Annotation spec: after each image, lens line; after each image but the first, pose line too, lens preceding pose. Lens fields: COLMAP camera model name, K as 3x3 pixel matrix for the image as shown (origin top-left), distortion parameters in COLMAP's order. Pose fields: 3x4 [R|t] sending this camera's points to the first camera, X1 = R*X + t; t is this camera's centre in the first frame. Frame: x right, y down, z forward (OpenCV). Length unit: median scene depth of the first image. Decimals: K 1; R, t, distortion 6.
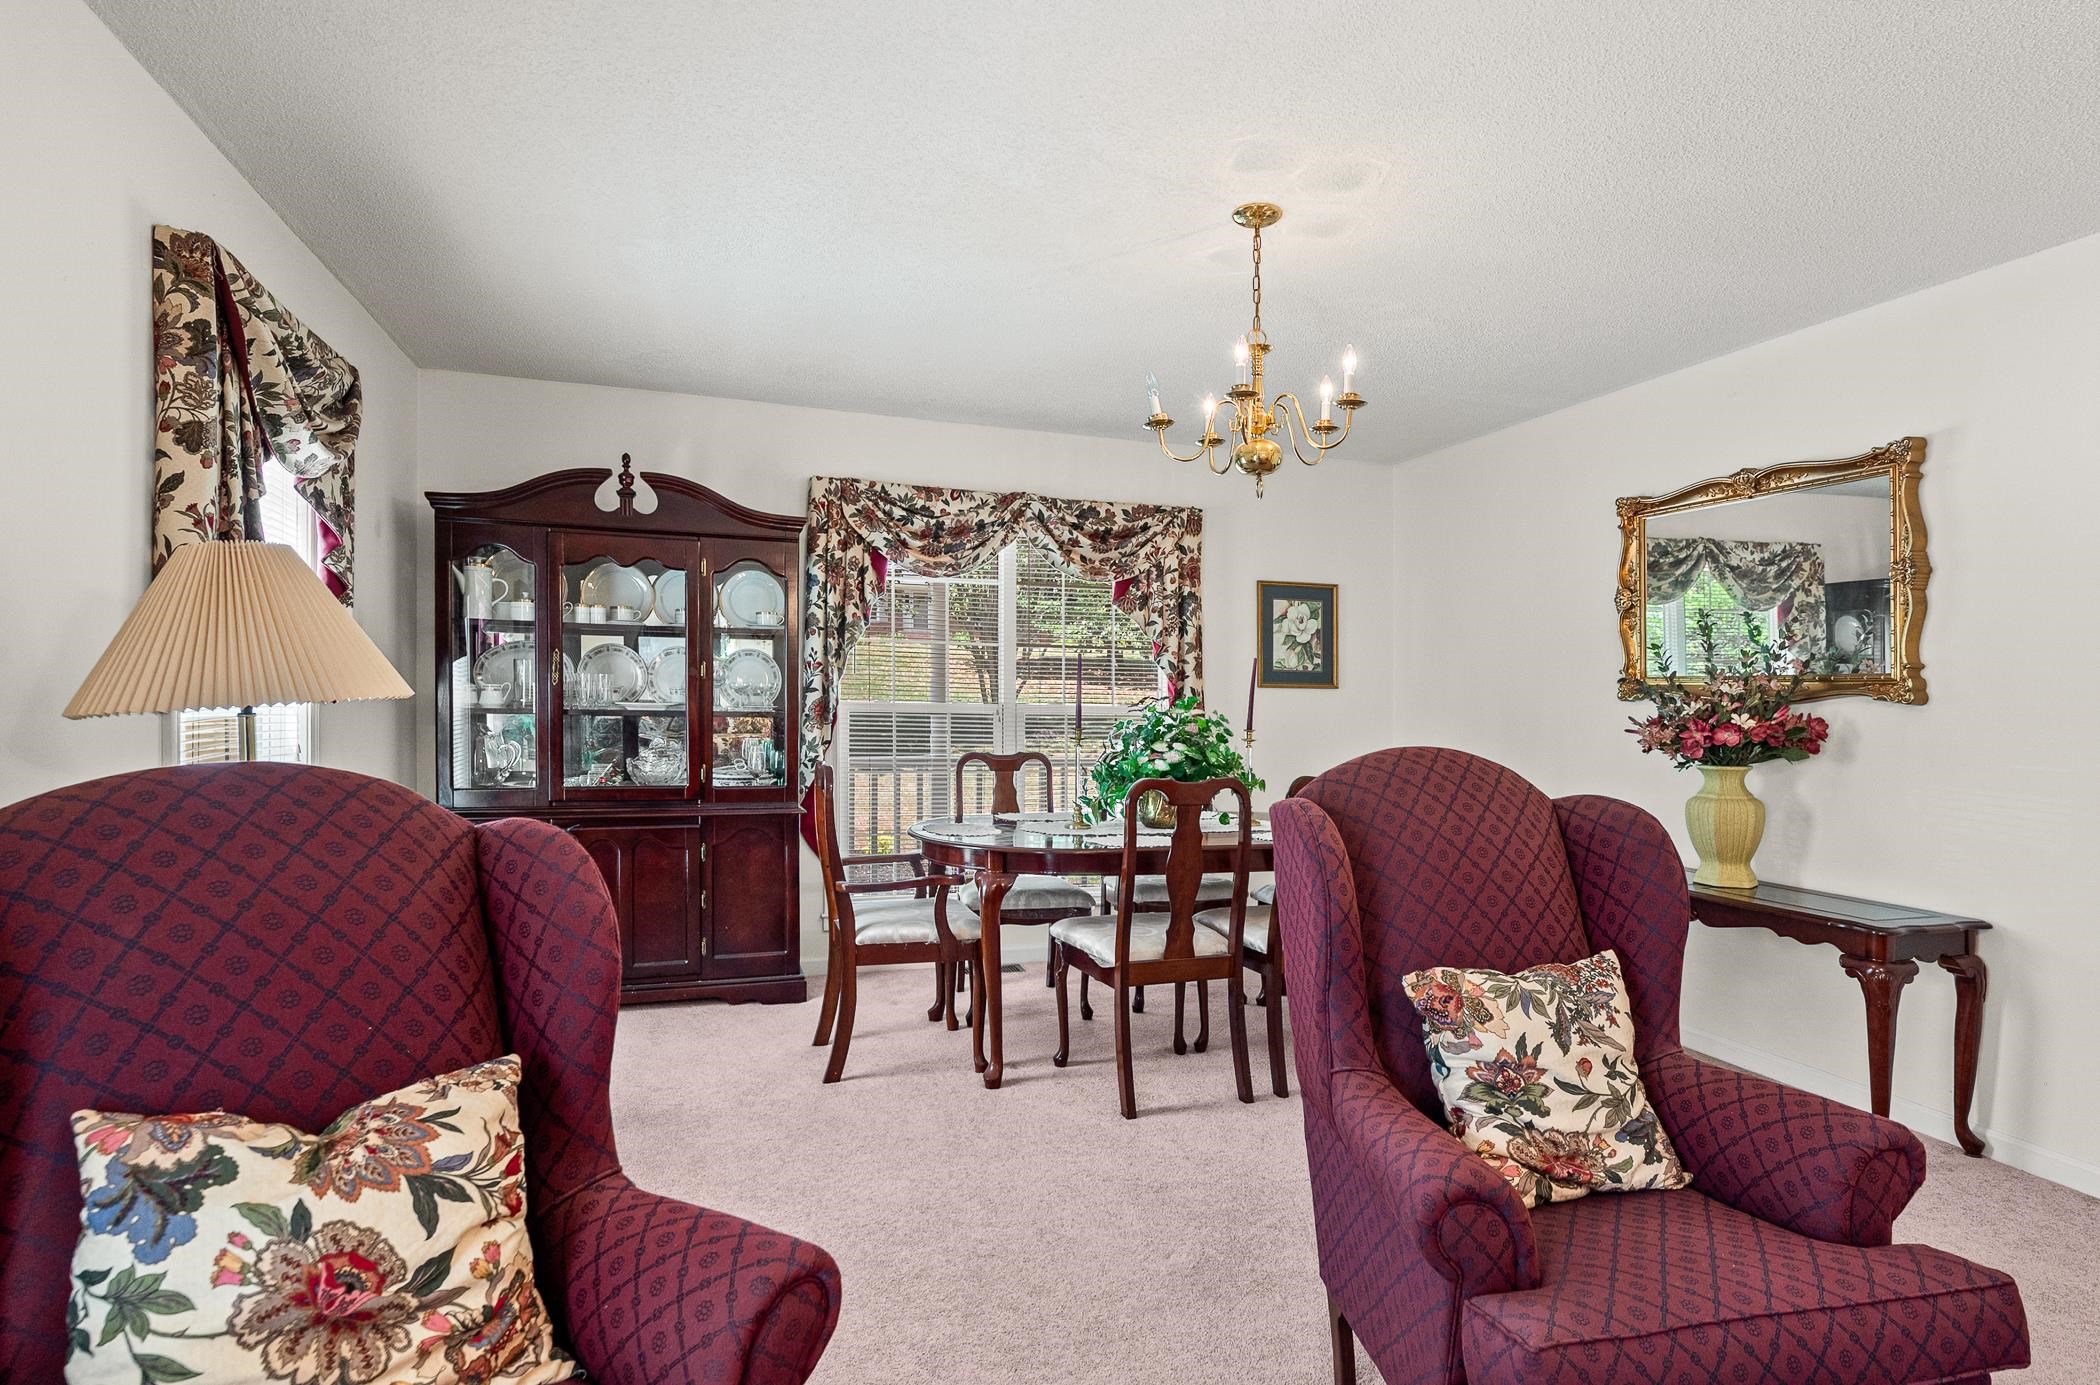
lens RADIAL K [[1070.7, 0, 1049.3], [0, 1070.7, 672.4], [0, 0, 1]] dist [-0.002458, -0.000522]
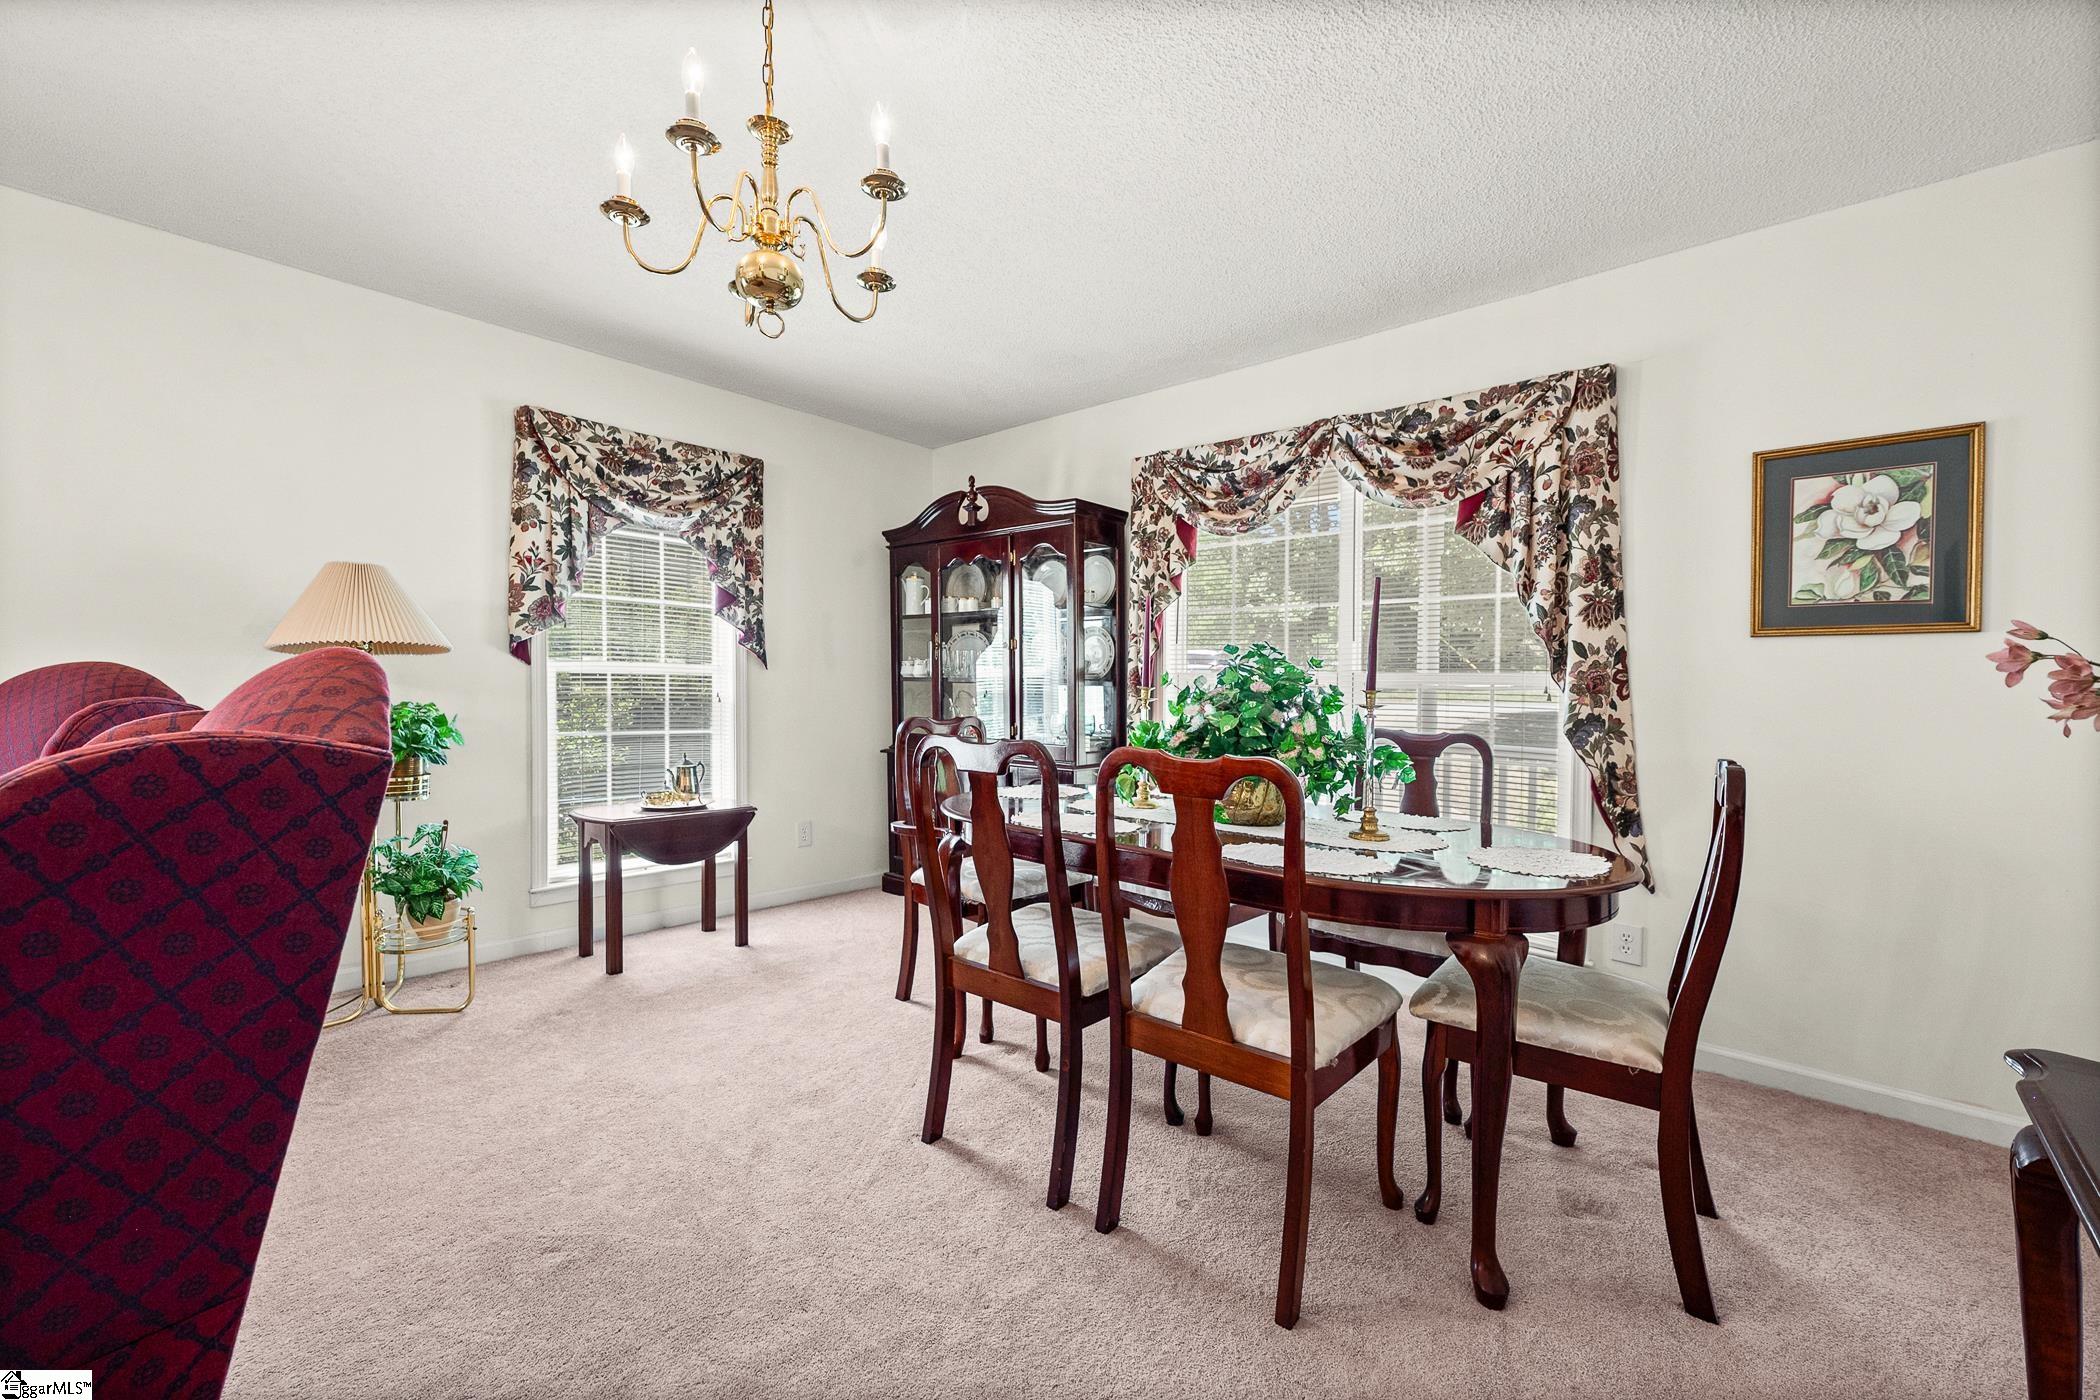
lens RADIAL K [[840.0, 0, 1058.5], [0, 840.0, 690.5], [0, 0, 1]] dist [0.000023, -0.000186]
pose [[0.510815, -0.003979, -0.859681, 0.439516], [0.009939, 0.999950, 0.001278, 0.043033], [0.859633, -0.009197, 0.510829, 0.493488]]
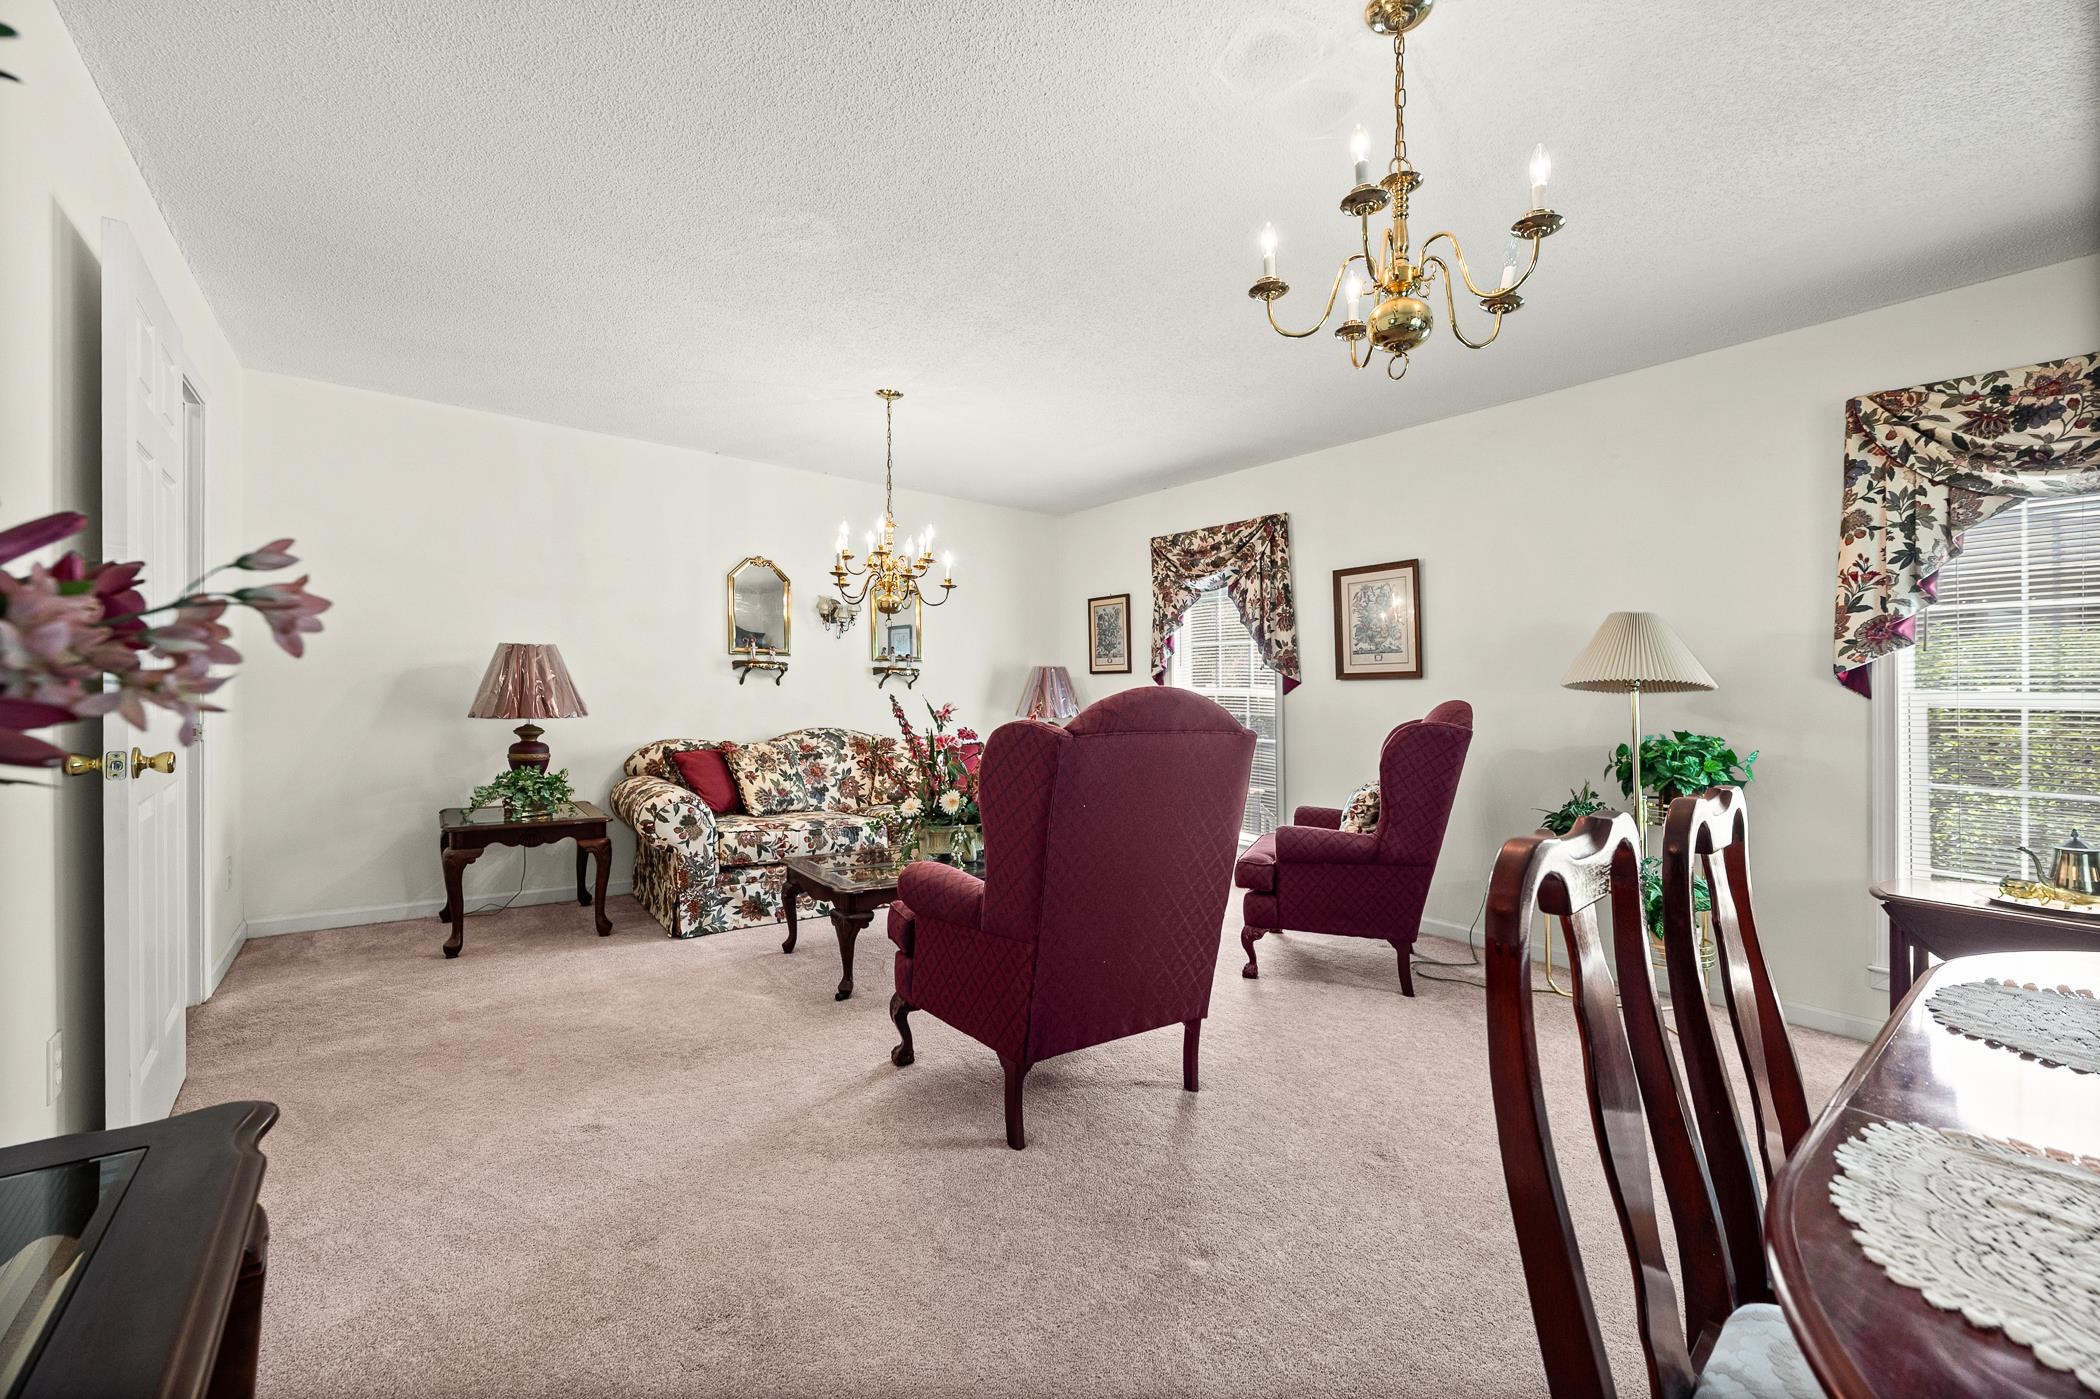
lens RADIAL K [[839.1, 0, 1053.9], [0, 839.1, 709.0], [0, 0, 1]] dist [-0.000469, -0.000149]
pose [[-0.936280, -0.030485, -0.349930, 0.356307], [-0.028227, 0.999535, -0.011553, 0.048377], [0.350119, -0.000940, -0.936705, 0.828780]]
